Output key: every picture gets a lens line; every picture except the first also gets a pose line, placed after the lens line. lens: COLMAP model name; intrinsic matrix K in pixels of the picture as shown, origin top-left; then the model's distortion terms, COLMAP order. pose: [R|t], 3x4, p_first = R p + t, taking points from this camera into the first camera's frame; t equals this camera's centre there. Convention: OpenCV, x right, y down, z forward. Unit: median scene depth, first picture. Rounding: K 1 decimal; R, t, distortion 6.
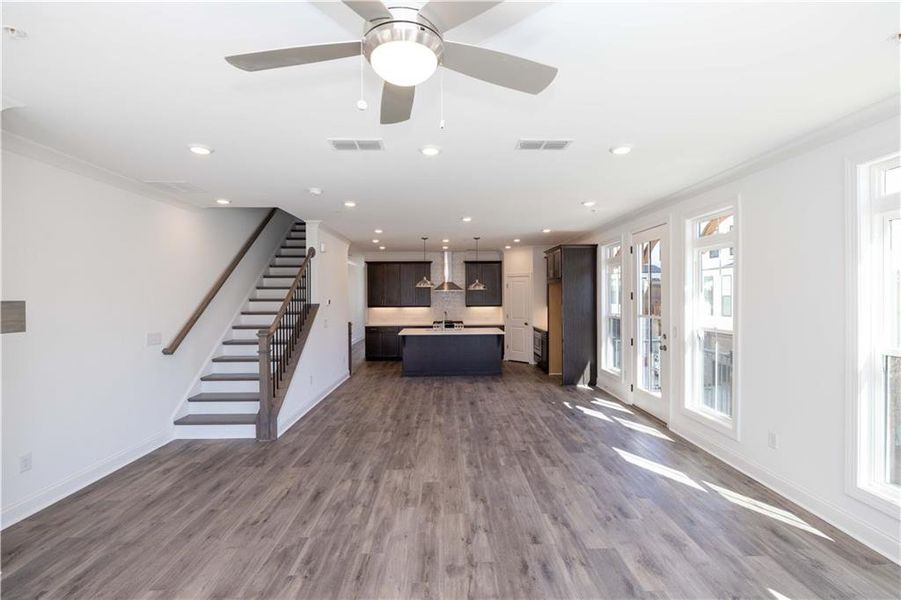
lens RADIAL K [[398.1, 0, 449.8], [0, 398.1, 301.1], [0, 0, 1]] dist [-0.008086, 0.002082]
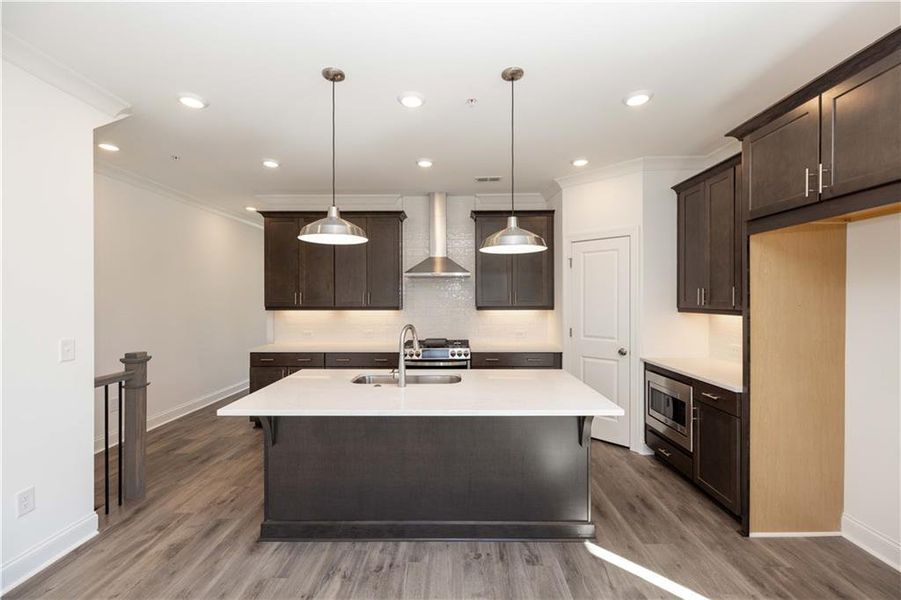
lens RADIAL K [[398.1, 0, 462.3], [0, 398.1, 299.0], [0, 0, 1]] dist [-0.008086, 0.002082]
pose [[0.999951, 0.003912, -0.009109, 0.064460], [-0.004004, 0.999942, -0.010033, 0.014750], [0.009070, 0.010069, 0.999908, 1.227305]]
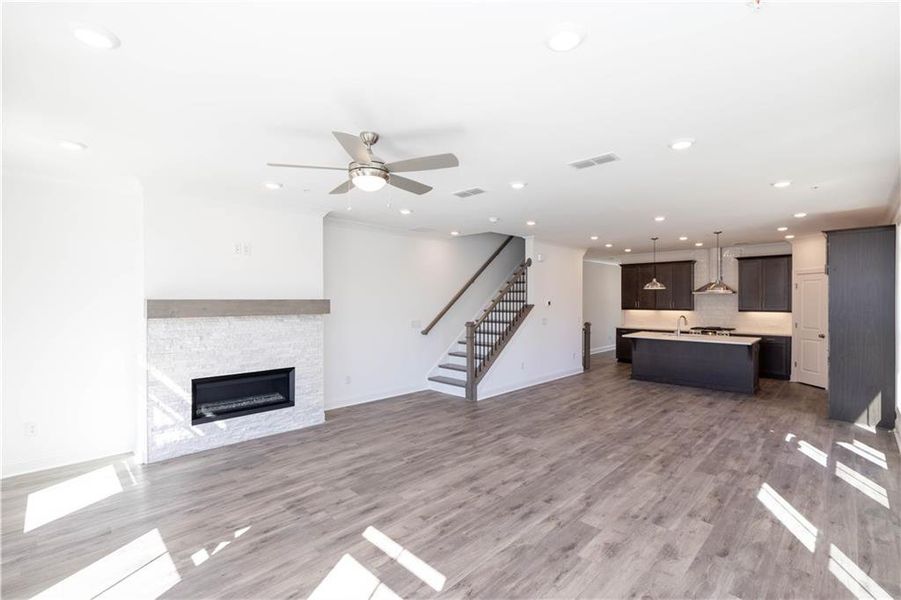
lens RADIAL K [[398.1, 0, 455.1], [0, 398.1, 301.3], [0, 0, 1]] dist [-0.008086, 0.002082]
pose [[0.702031, 0.008307, -0.712098, 0.492768], [-0.012190, 0.999926, -0.000353, 0.000527], [0.712042, 0.008928, 0.702080, -0.031138]]
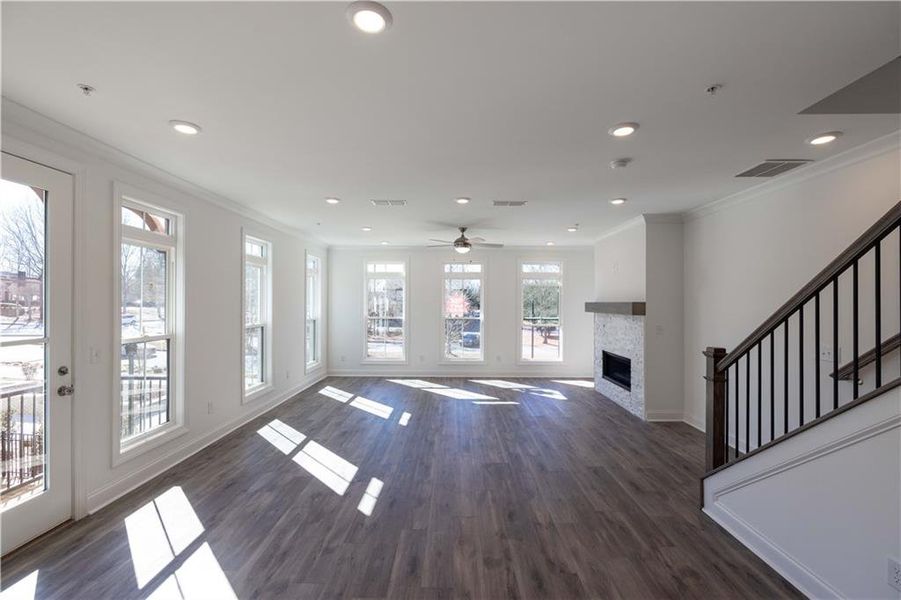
lens RADIAL K [[398.1, 0, 453.3], [0, 398.1, 302.4], [0, 0, 1]] dist [-0.008086, 0.002082]
pose [[-0.999874, 0.002160, 0.015712, -0.024831], [0.002328, 0.999940, 0.010679, -0.013705], [-0.015688, 0.010715, -0.999820, 1.664666]]
